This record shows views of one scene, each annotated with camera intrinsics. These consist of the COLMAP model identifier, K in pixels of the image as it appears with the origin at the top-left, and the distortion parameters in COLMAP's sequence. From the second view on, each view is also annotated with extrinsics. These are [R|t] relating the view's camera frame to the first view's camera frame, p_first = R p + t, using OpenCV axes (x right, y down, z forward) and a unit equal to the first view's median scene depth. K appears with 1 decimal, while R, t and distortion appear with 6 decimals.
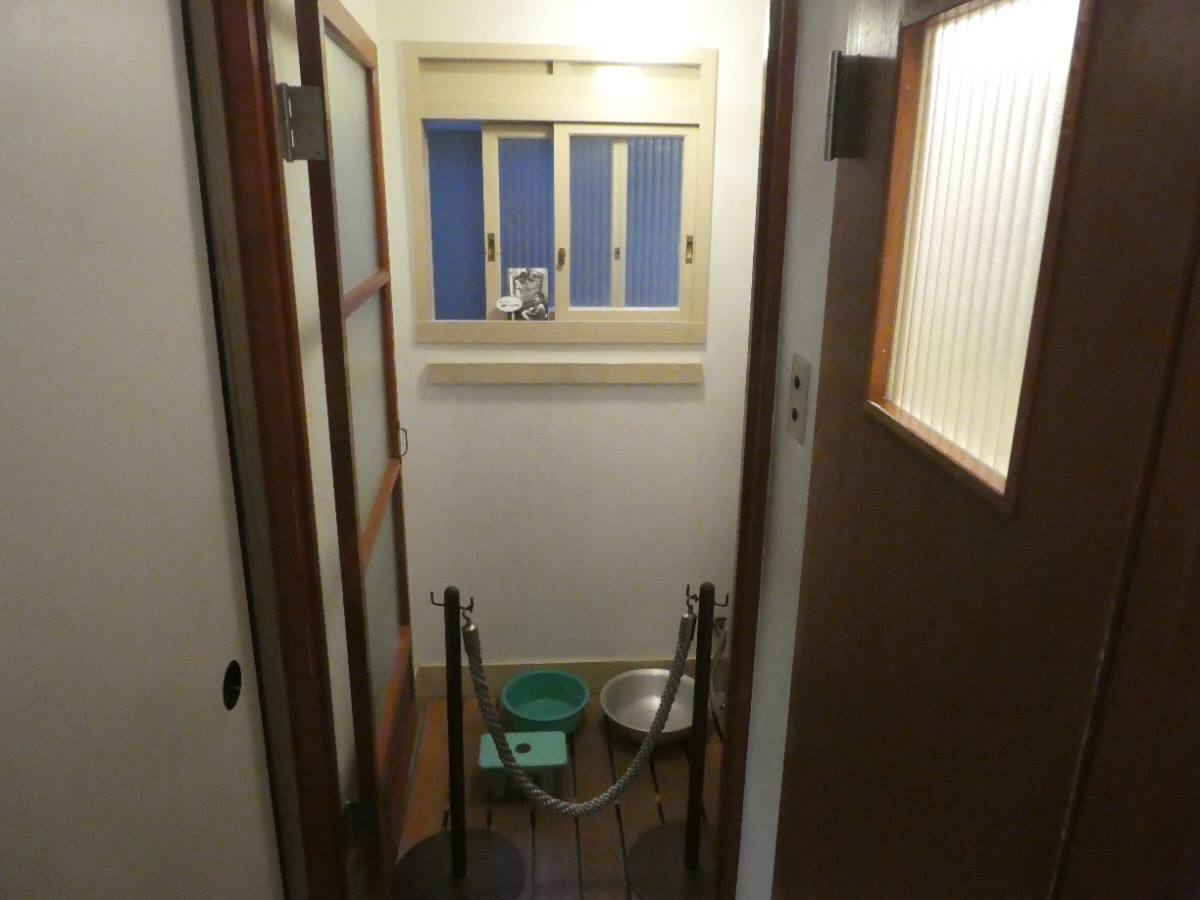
lens RADIAL K [[861.5, 0, 603.8], [0, 861.5, 442.2], [0, 0, 1]] dist [-0.036022, 0.010280]
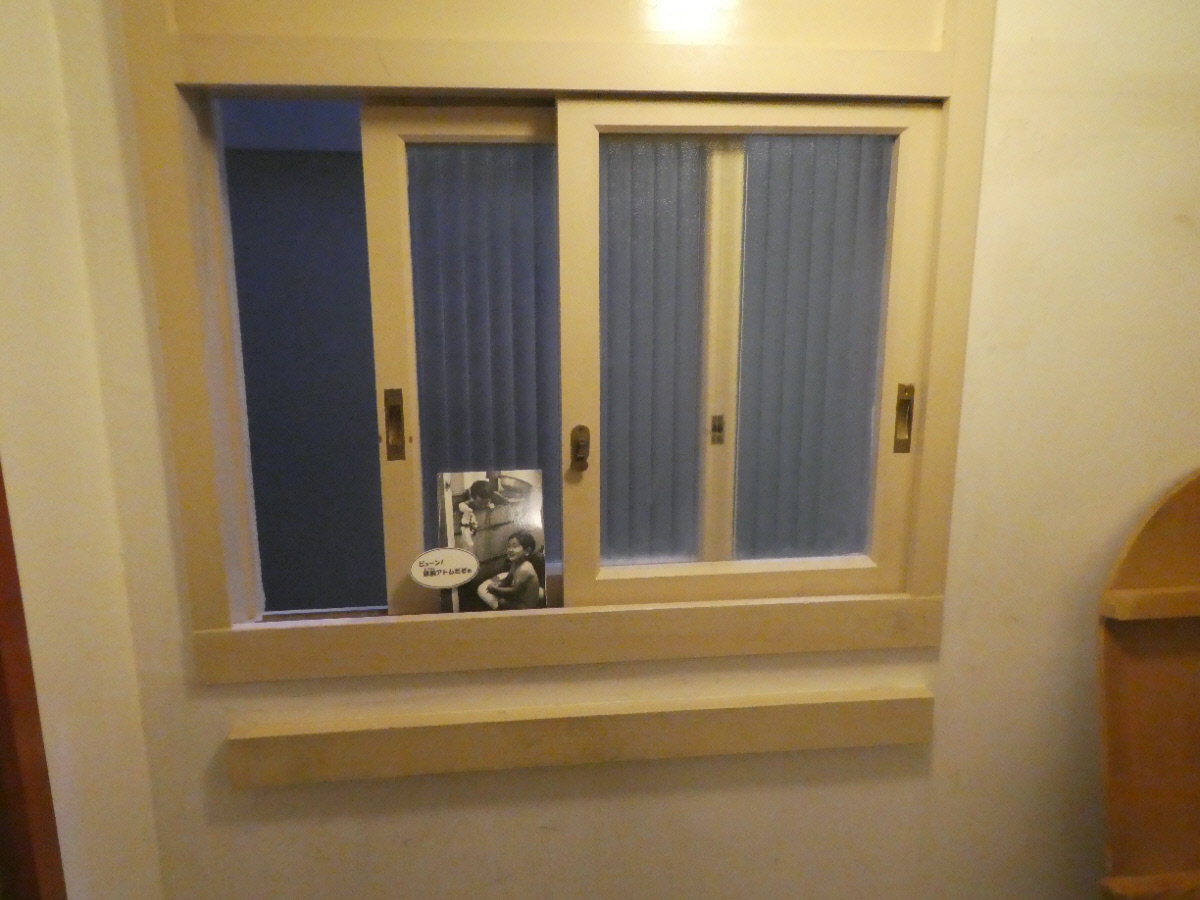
lens RADIAL K [[993.4, 0, 601.2], [0, 993.4, 448.5], [0, 0, 1]] dist [0.028667, -0.000986]
pose [[0.998849, -0.019803, 0.043694, -0.058116], [0.020486, 0.999674, -0.015230, -0.205779], [-0.043378, 0.016107, 0.998929, 0.549592]]
